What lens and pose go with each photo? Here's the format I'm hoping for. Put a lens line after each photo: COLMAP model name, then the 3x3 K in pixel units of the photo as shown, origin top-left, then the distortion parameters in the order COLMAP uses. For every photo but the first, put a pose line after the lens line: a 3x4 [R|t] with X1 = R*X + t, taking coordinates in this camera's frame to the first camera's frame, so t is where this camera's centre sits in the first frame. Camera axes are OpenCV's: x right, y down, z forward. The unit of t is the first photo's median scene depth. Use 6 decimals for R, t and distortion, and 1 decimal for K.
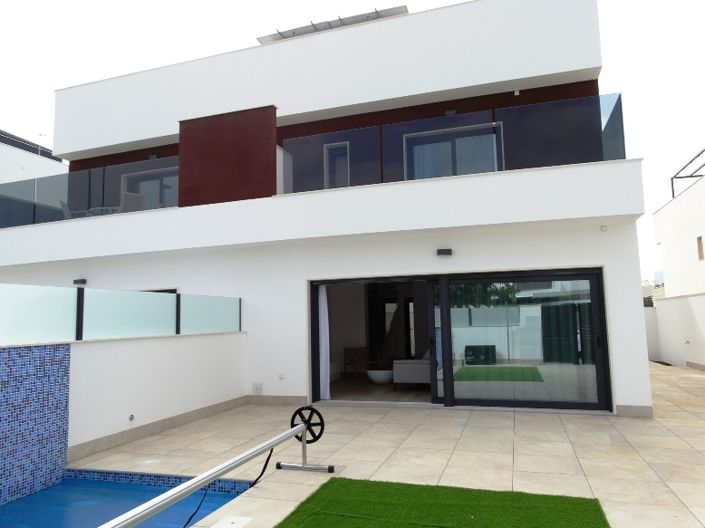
lens RADIAL K [[499.0, 0, 352.5], [0, 499.0, 264.0], [0, 0, 1]] dist [0.001296, -0.001209]
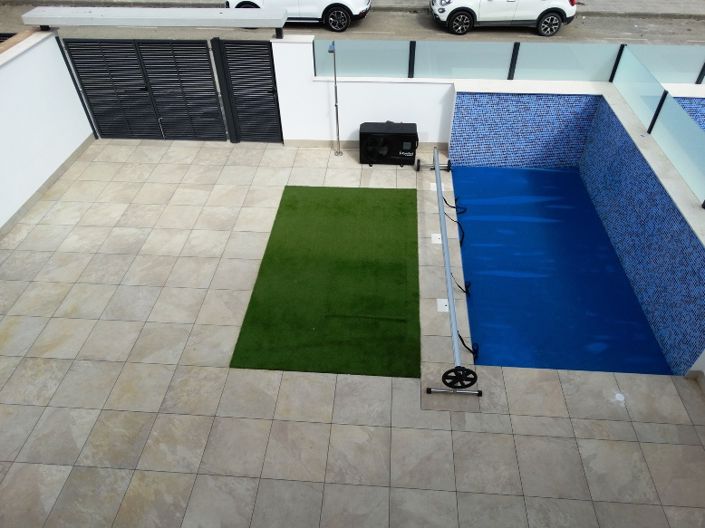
lens RADIAL K [[499.0, 0, 352.5], [0, 499.0, 264.0], [0, 0, 1]] dist [0.001296, -0.001209]
pose [[-0.969815, 0.188775, -0.154349, 0.263362], [0.061157, 0.801055, 0.595458, -0.538893], [0.236050, 0.568045, -0.788420, 1.783680]]
